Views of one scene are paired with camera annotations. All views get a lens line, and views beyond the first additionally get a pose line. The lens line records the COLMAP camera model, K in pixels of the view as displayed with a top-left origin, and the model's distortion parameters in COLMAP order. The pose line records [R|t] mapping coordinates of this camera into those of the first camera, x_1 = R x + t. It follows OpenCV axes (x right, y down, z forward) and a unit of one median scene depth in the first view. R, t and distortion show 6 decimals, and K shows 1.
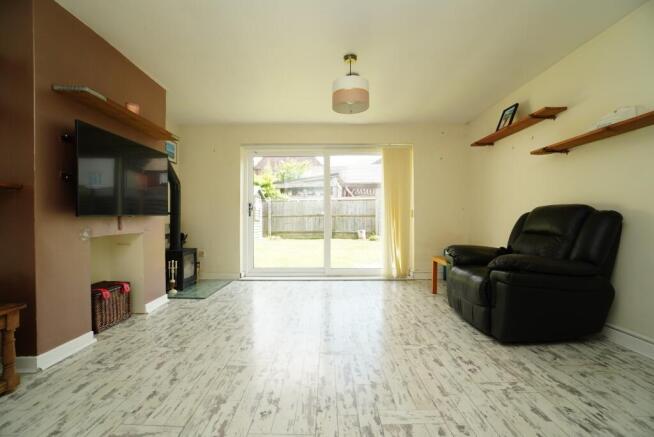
lens RADIAL K [[286.9, 0, 327.0], [0, 286.9, 218.5], [0, 0, 1]] dist [-0.042036, 0.000246]
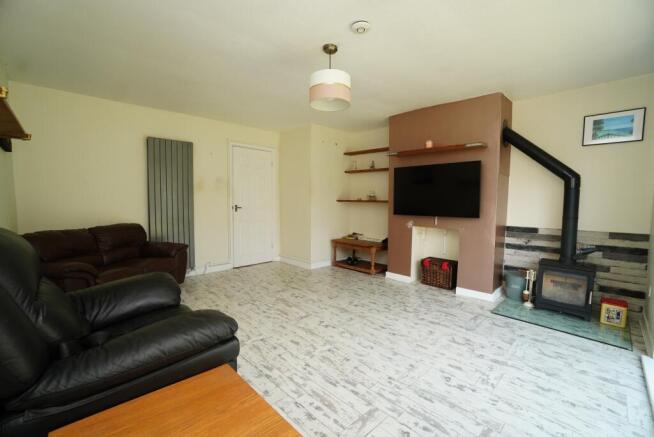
lens RADIAL K [[286.9, 0, 327.0], [0, 286.9, 218.5], [0, 0, 1]] dist [-0.042036, 0.000246]
pose [[-0.719896, 0.038605, -0.693007, 0.798506], [-0.015505, 0.997308, 0.071663, -0.105268], [0.693908, 0.062335, -0.717360, 1.816992]]
